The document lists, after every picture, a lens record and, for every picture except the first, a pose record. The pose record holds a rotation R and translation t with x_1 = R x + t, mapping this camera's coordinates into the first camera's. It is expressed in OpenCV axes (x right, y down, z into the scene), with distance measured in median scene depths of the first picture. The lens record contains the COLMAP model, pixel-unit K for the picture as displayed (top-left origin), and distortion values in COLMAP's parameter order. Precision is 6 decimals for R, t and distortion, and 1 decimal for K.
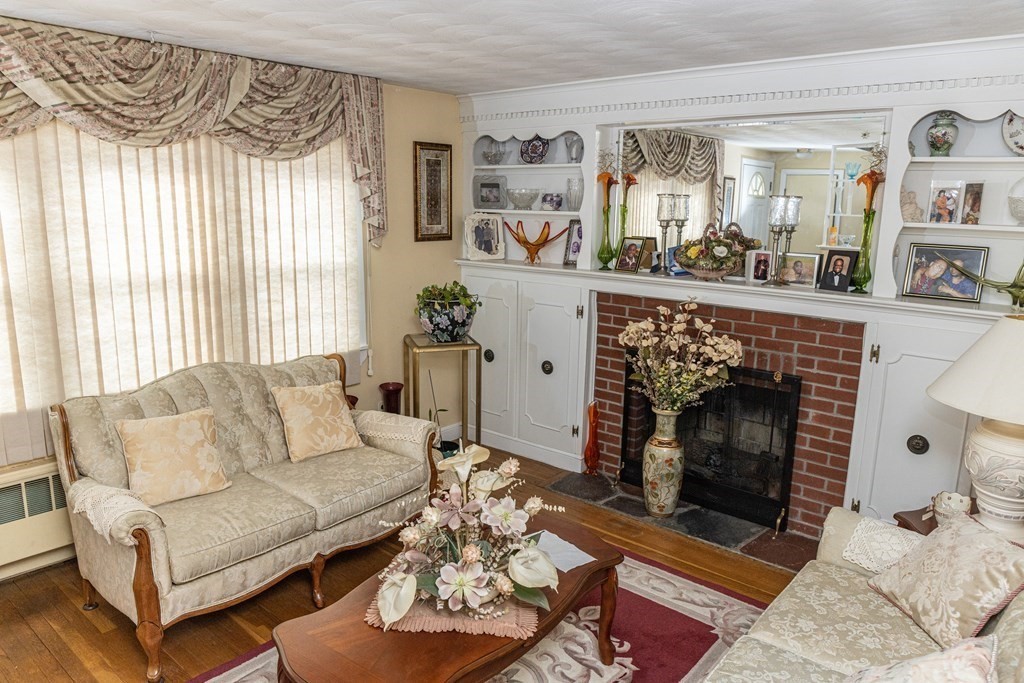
lens RADIAL K [[702.5, 0, 503.8], [0, 702.5, 344.2], [0, 0, 1]] dist [-0.016456, -0.022441]
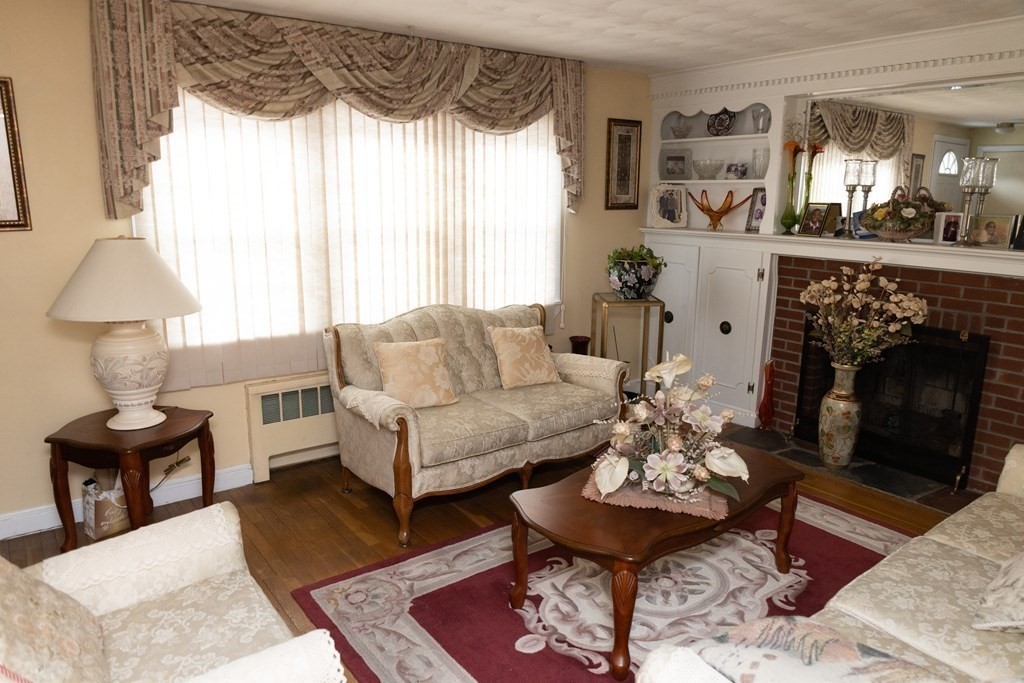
lens RADIAL K [[686.8, 0, 503.3], [0, 686.8, 344.7], [0, 0, 1]] dist [-0.017739, -0.019601]
pose [[0.973879, 0.038423, -0.223795, -0.043344], [-0.034814, 0.999193, 0.020050, 0.065485], [0.224385, -0.011735, 0.974430, -0.119403]]
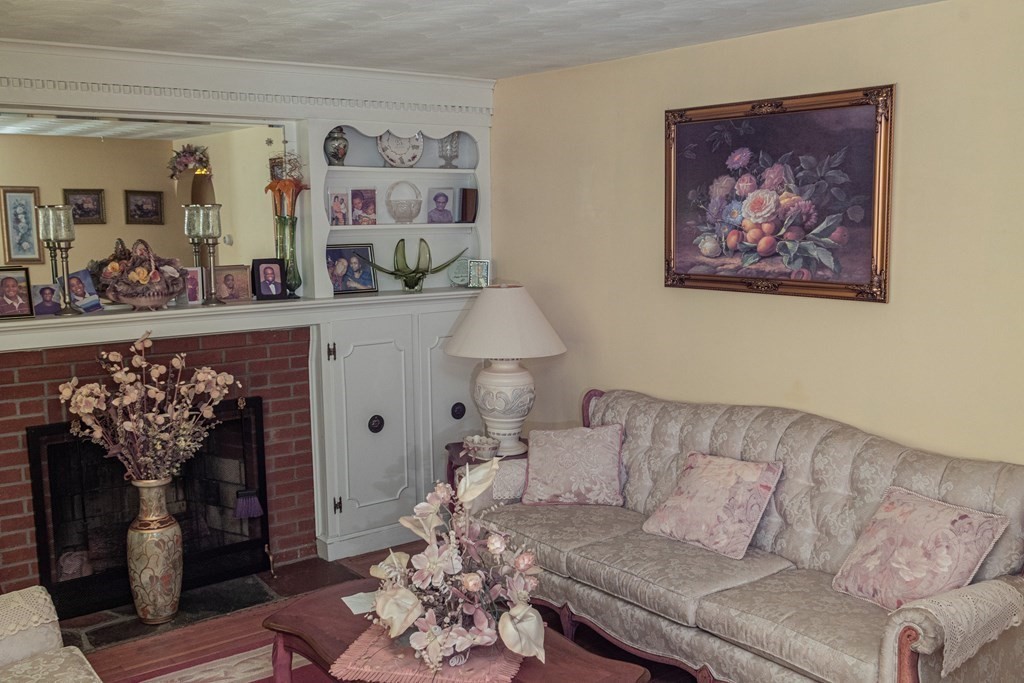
lens RADIAL K [[1001.7, 0, 512.0], [0, 1001.7, 341.5], [0, 0, 1]] dist [-0.014379, -0.008397]
pose [[0.197030, -0.146227, 0.969431, -0.804179], [0.213318, 0.971518, 0.103187, -0.091800], [-0.956909, 0.186467, 0.222611, 0.380428]]
